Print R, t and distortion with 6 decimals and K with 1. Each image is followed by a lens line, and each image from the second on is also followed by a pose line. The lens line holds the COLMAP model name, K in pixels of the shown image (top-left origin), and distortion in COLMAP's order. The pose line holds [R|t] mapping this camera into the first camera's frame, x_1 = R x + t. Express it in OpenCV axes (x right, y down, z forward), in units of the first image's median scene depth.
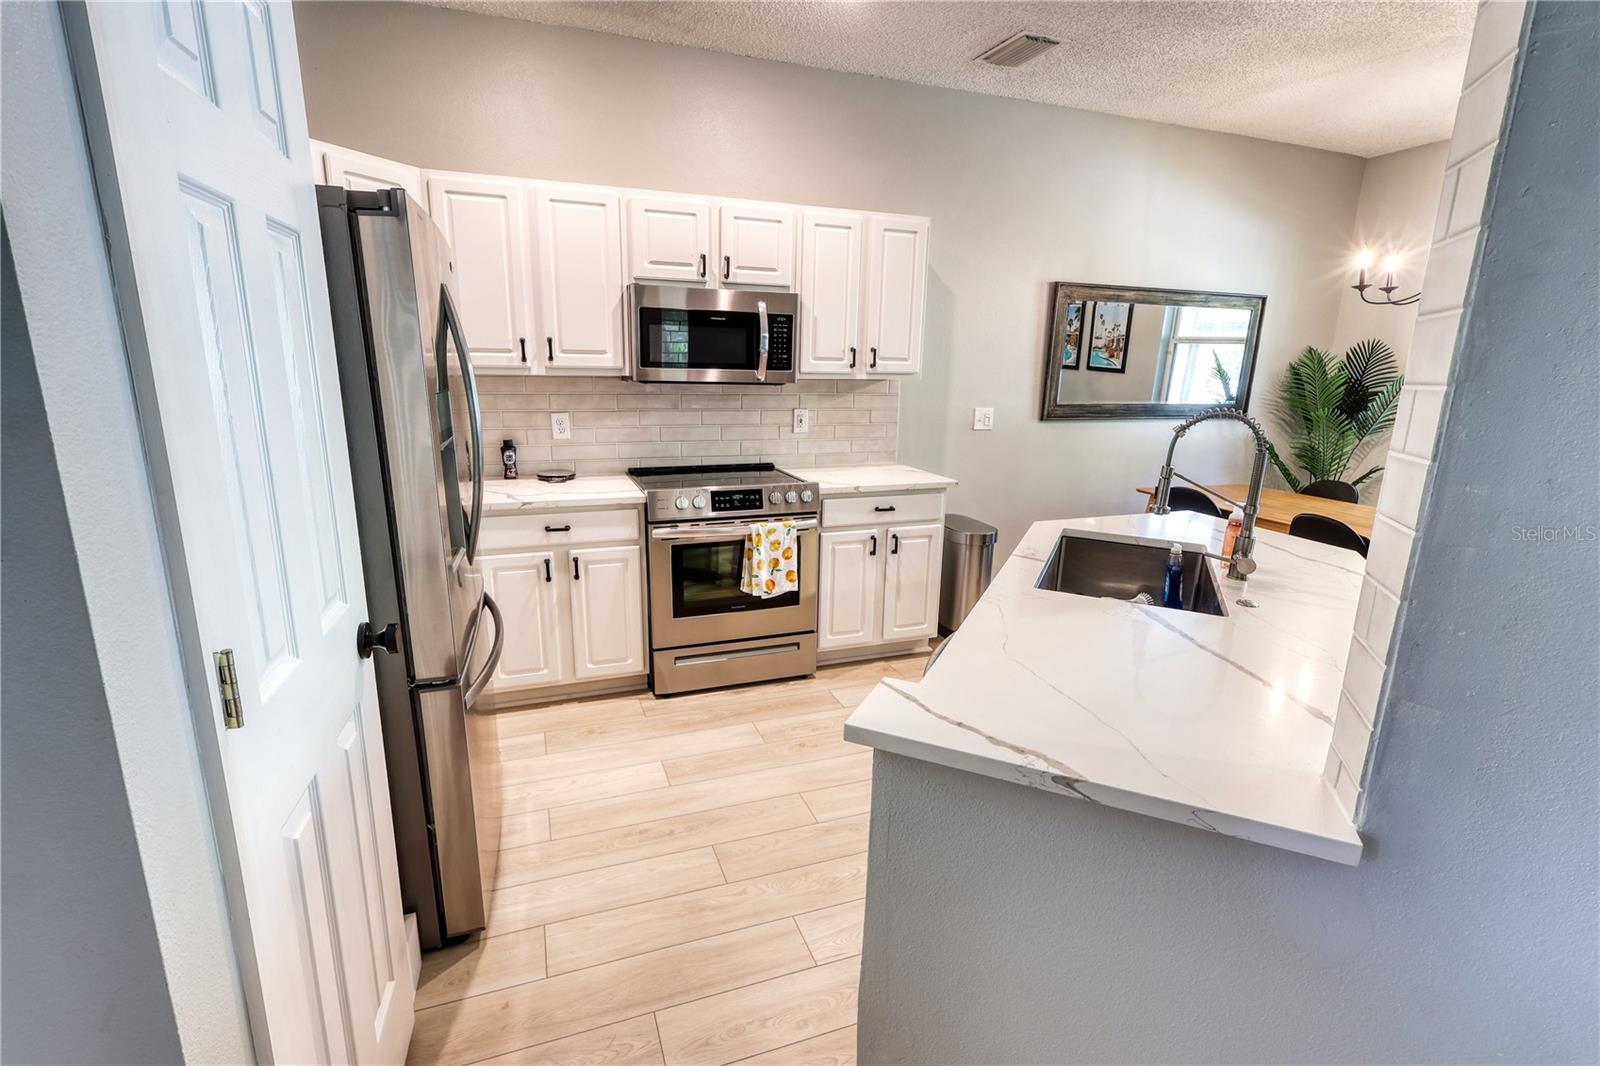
lens RADIAL K [[735.7, 0, 795.1], [0, 735.7, 536.6], [0, 0, 1]] dist [-0.011502, 0.000782]
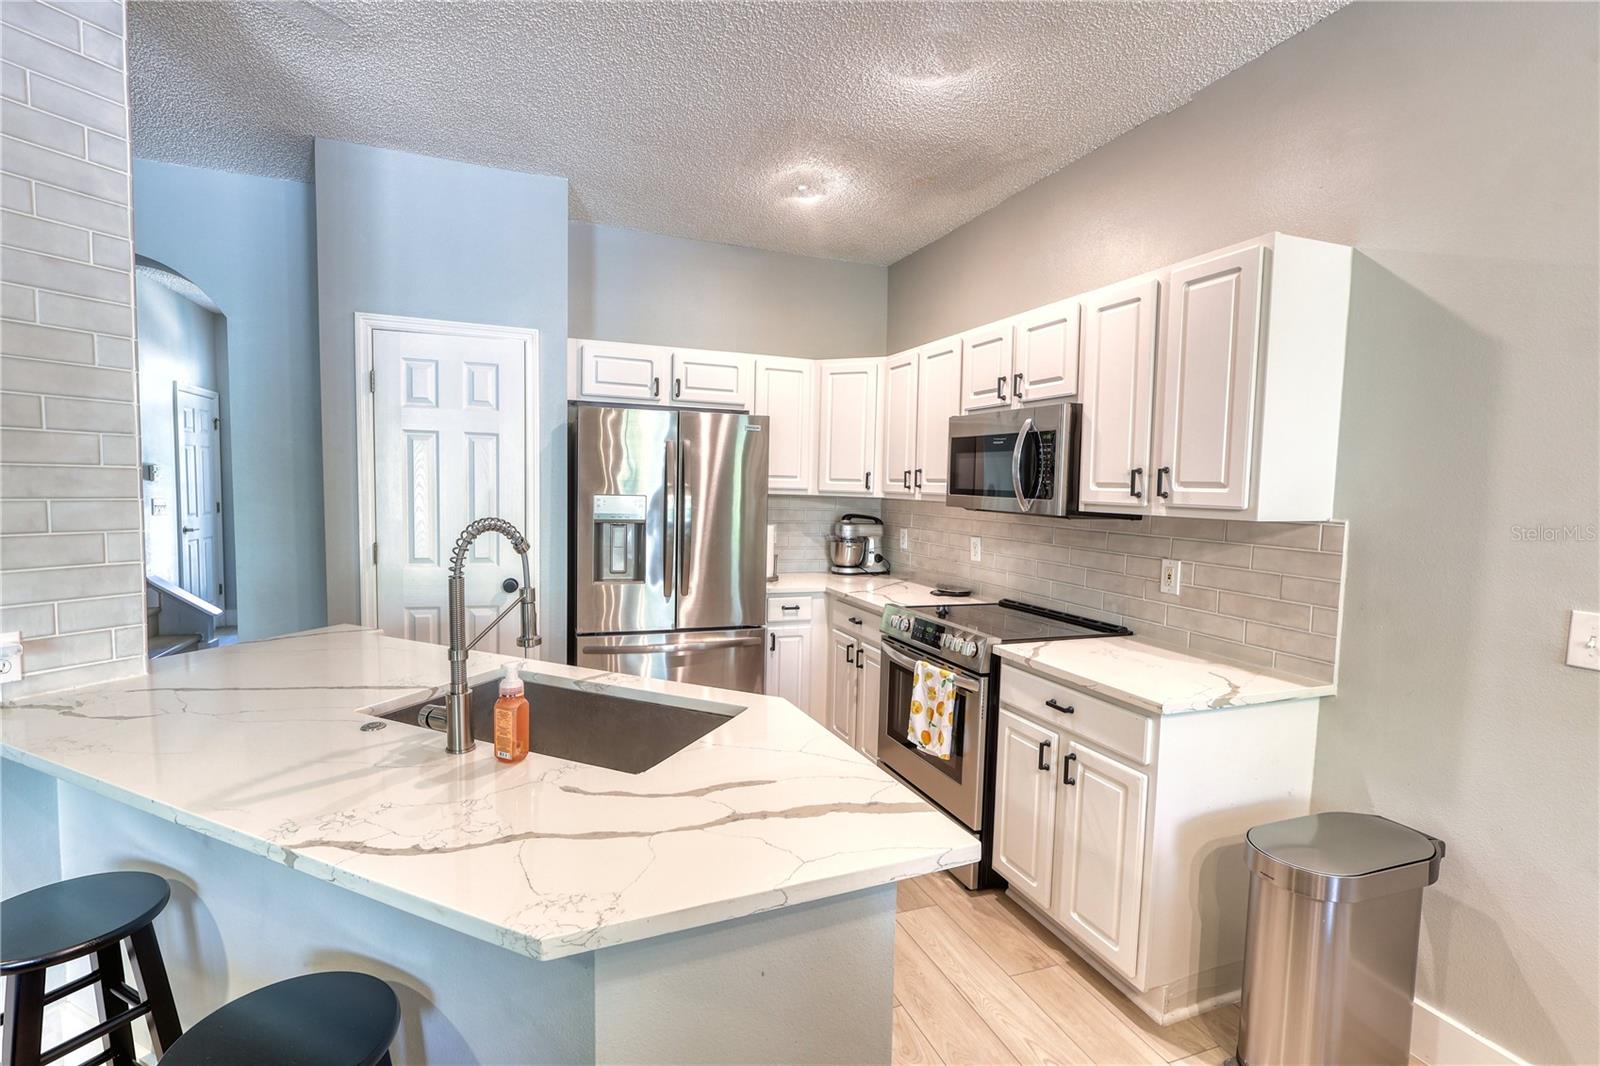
lens RADIAL K [[735.7, 0, 792.7], [0, 735.7, 539.3], [0, 0, 1]] dist [-0.011502, 0.000782]
pose [[0.008527, 0.056742, -0.998352, 0.781282], [-0.256837, 0.965019, 0.052654, -0.157893], [0.966417, 0.255964, 0.022802, 0.737203]]
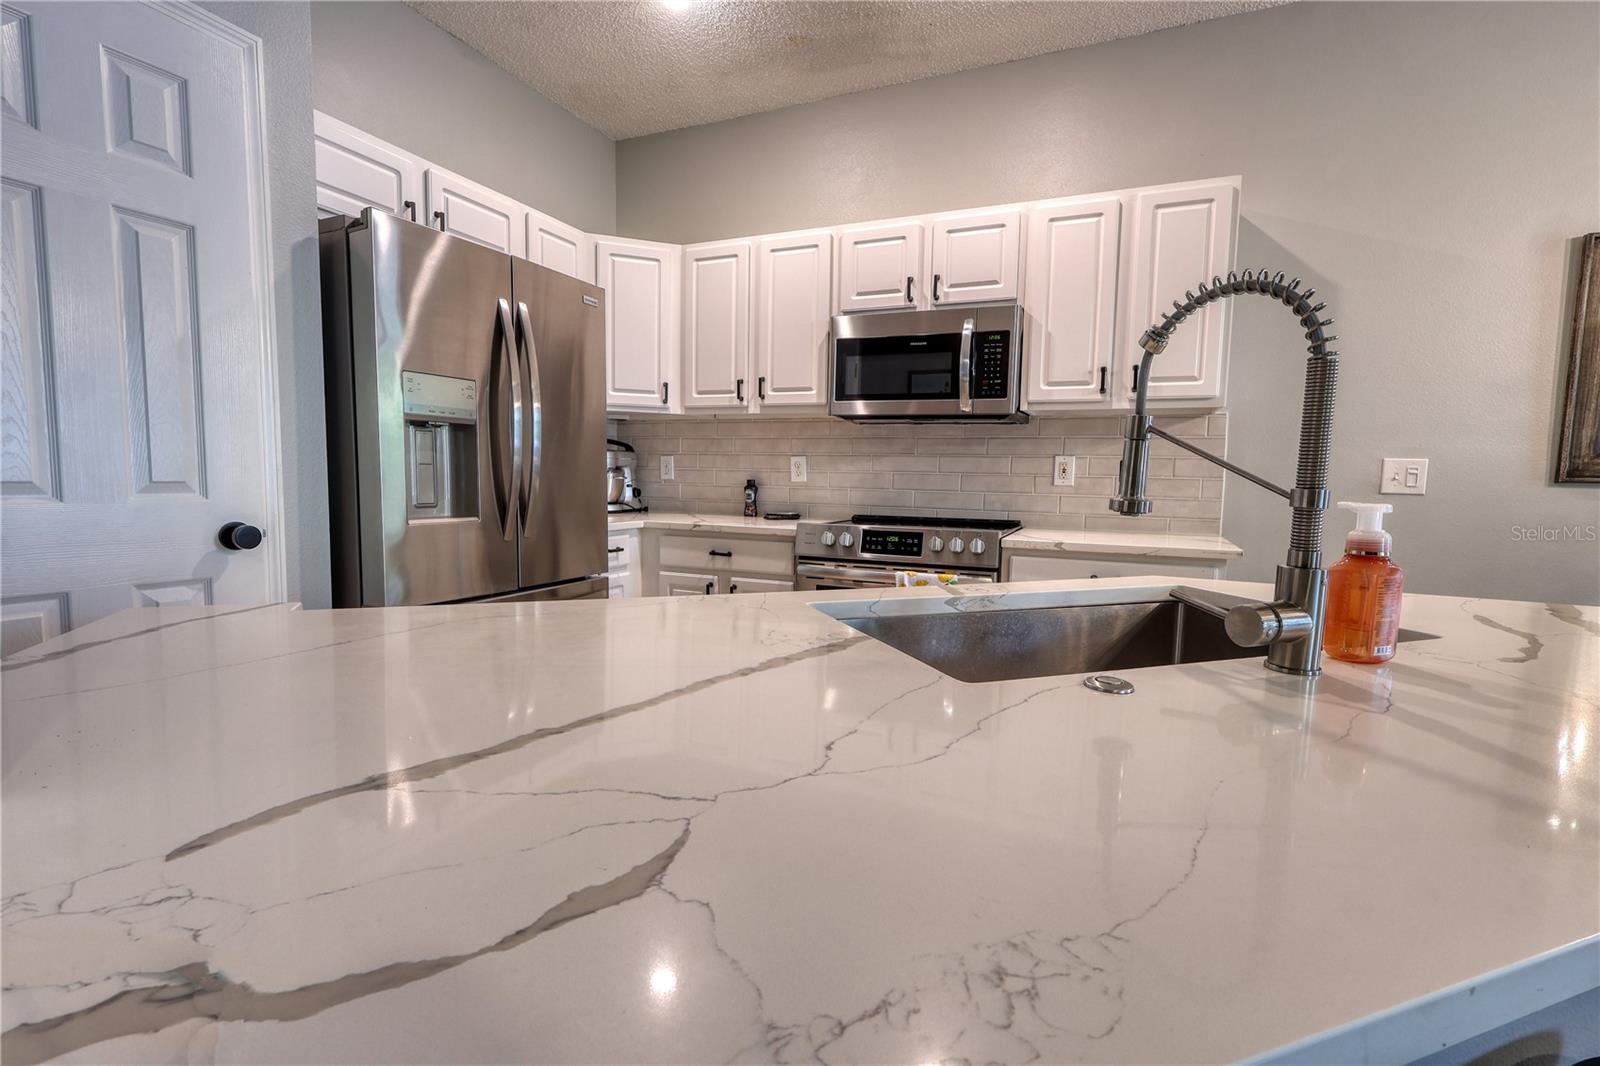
lens RADIAL K [[735.7, 0, 795.2], [0, 735.7, 538.4], [0, 0, 1]] dist [-0.011502, 0.000782]
pose [[0.715927, 0.057113, -0.695835, 0.405573], [-0.169053, 0.981171, -0.093402, 0.040914], [0.677399, 0.184502, 0.712102, 0.299498]]
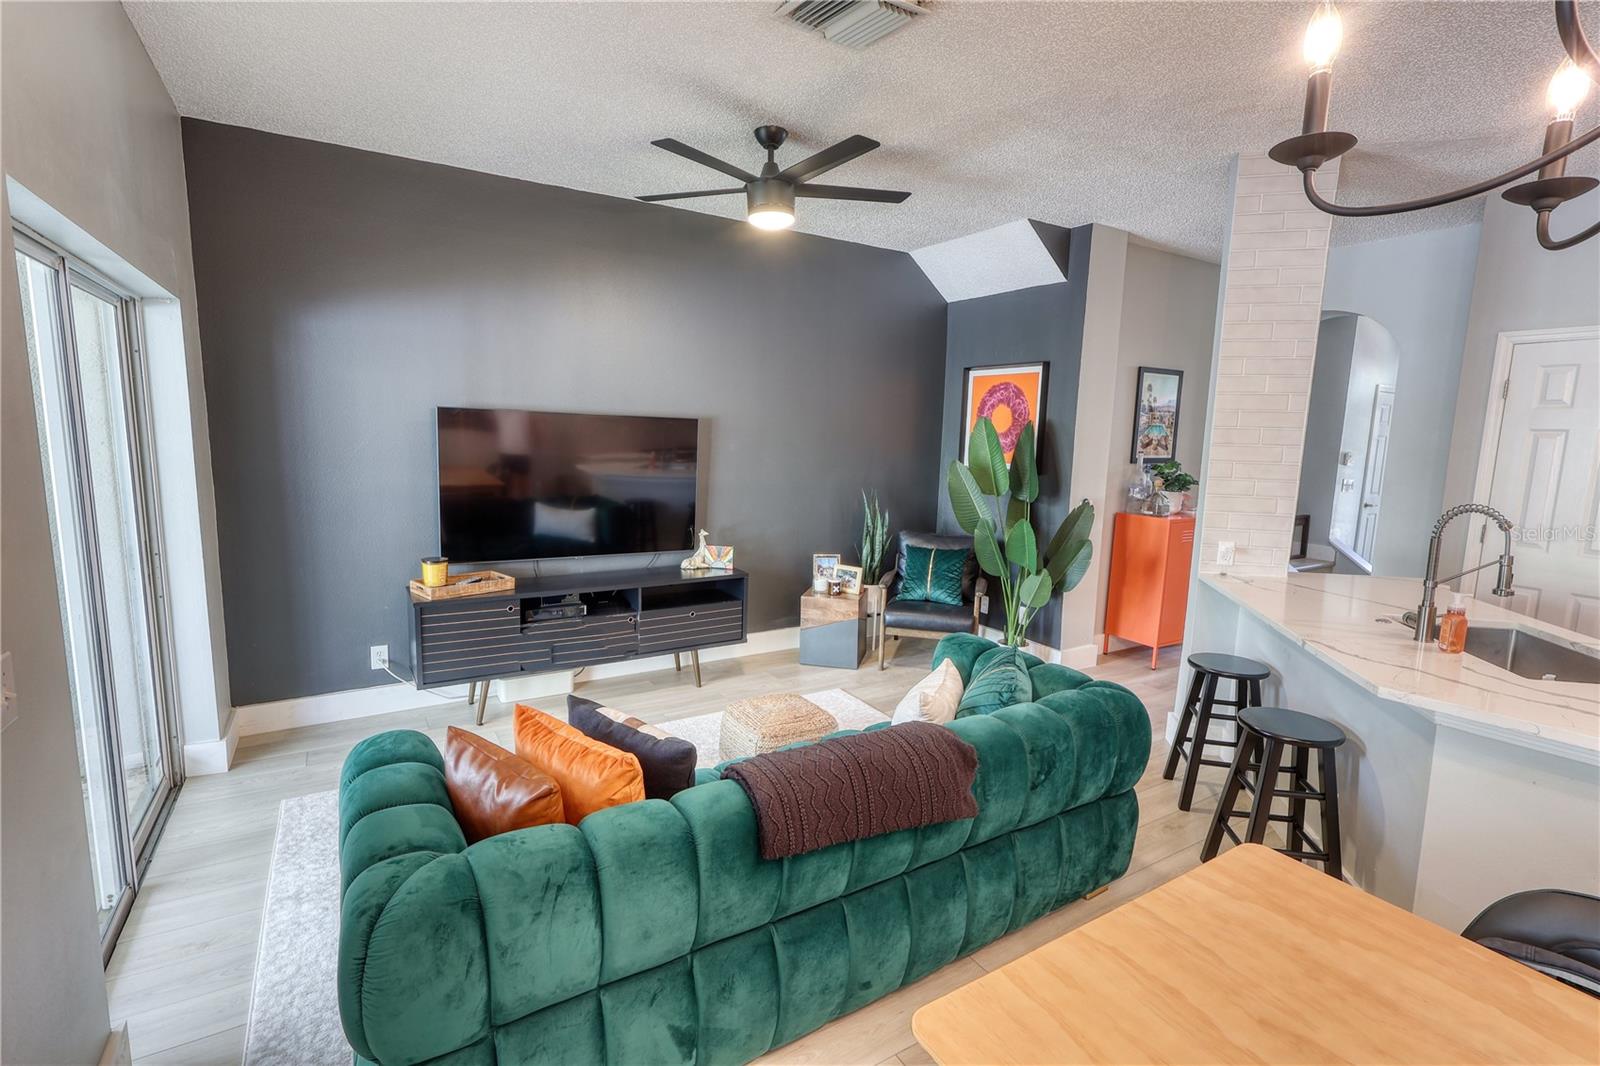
lens RADIAL K [[735.7, 0, 803.8], [0, 735.7, 545.1], [0, 0, 1]] dist [-0.011502, 0.000782]
pose [[-0.980149, -0.011809, -0.197908, 1.091982], [-0.085497, 0.925814, 0.368183, -0.263439], [0.178878, 0.377795, -0.908446, 1.092446]]
